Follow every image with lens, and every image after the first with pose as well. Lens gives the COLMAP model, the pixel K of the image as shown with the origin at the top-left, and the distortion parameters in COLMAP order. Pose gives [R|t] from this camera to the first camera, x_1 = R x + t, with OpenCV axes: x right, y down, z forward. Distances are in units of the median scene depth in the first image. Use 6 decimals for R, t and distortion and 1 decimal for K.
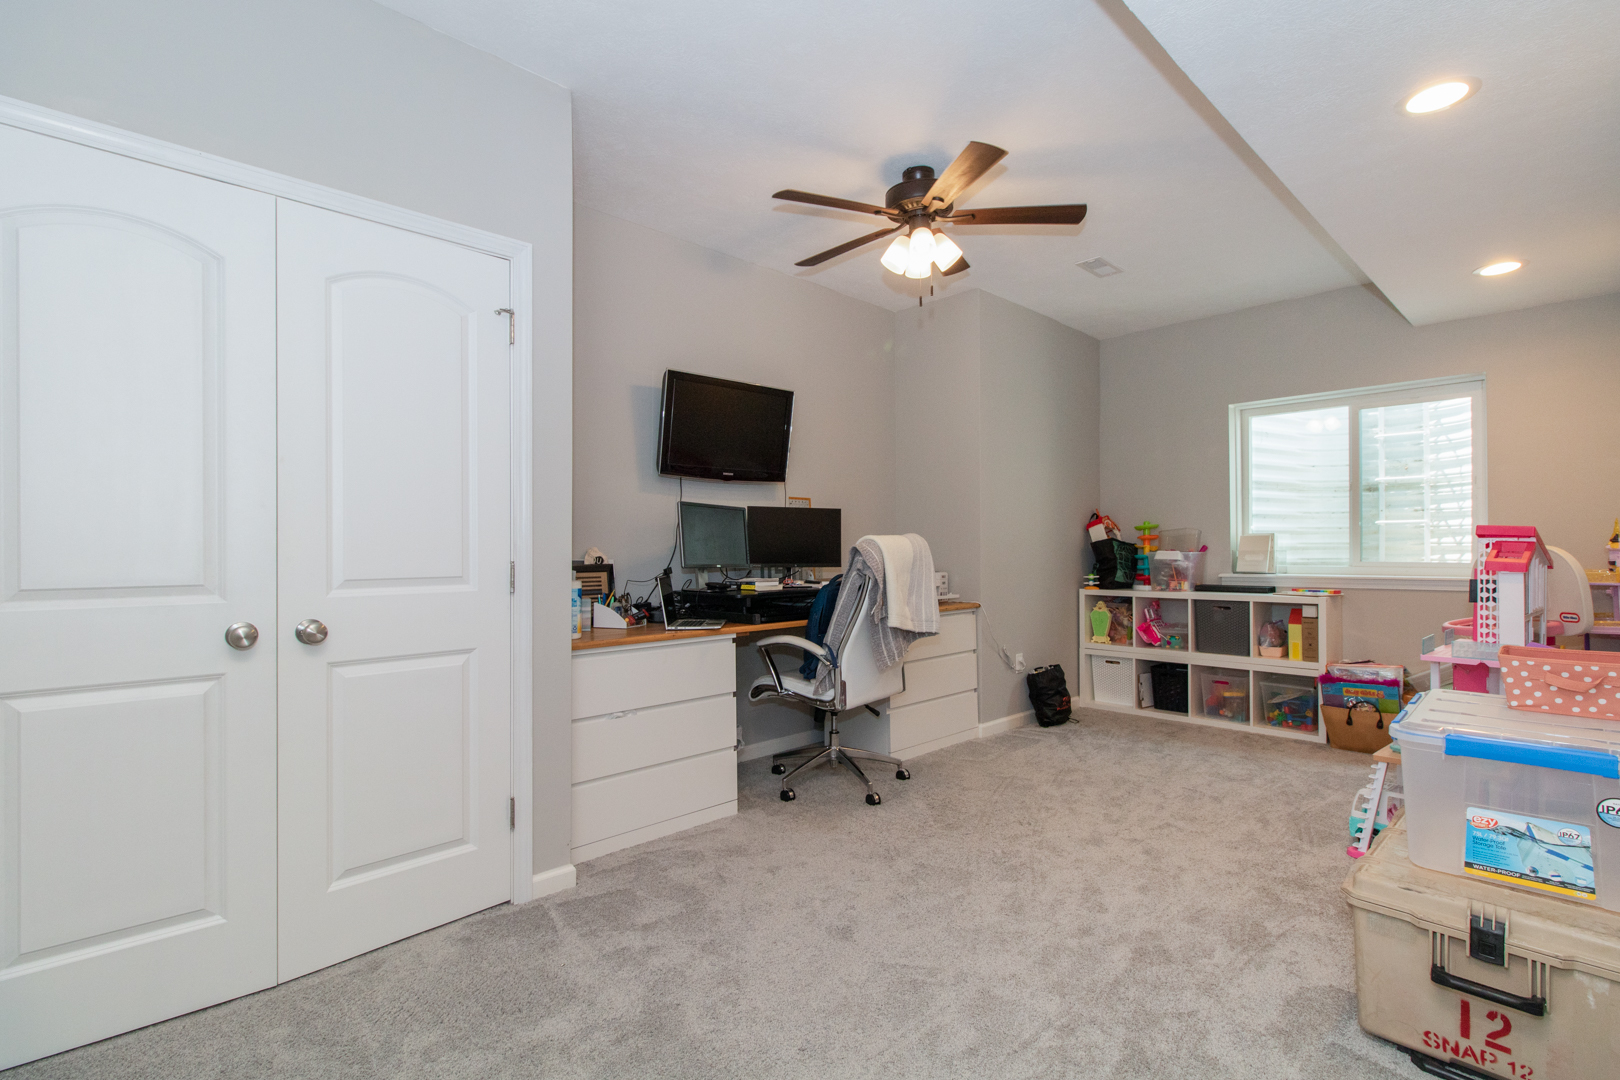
lens RADIAL K [[741.4, 0, 810.0], [0, 741.4, 540.0], [0, 0, 1]] dist [-0.000236, 0.000035]
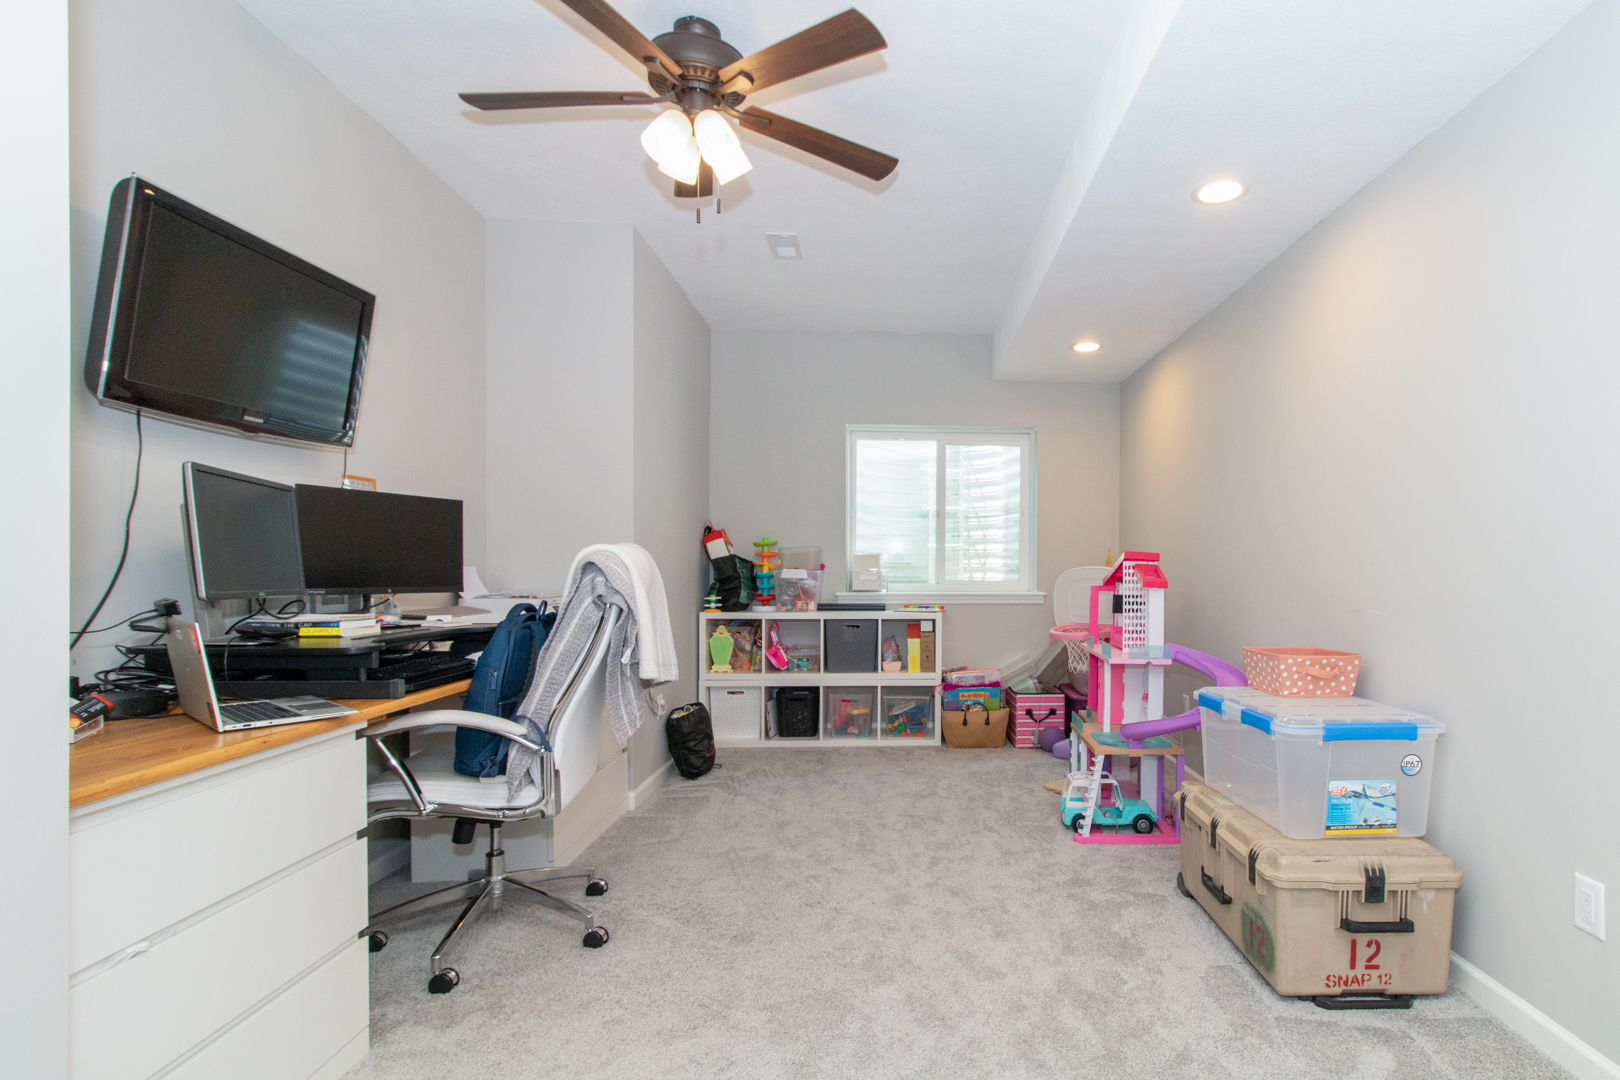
lens RADIAL K [[794.0, 0, 810.1], [0, 794.0, 570.6], [0, 0, 1]] dist [0.002837, 0.000331]
pose [[0.656066, 0.004031, 0.754693, -0.303634], [-0.018814, 0.999762, 0.011015, 0.005544], [-0.754469, -0.021426, 0.655986, 0.356171]]
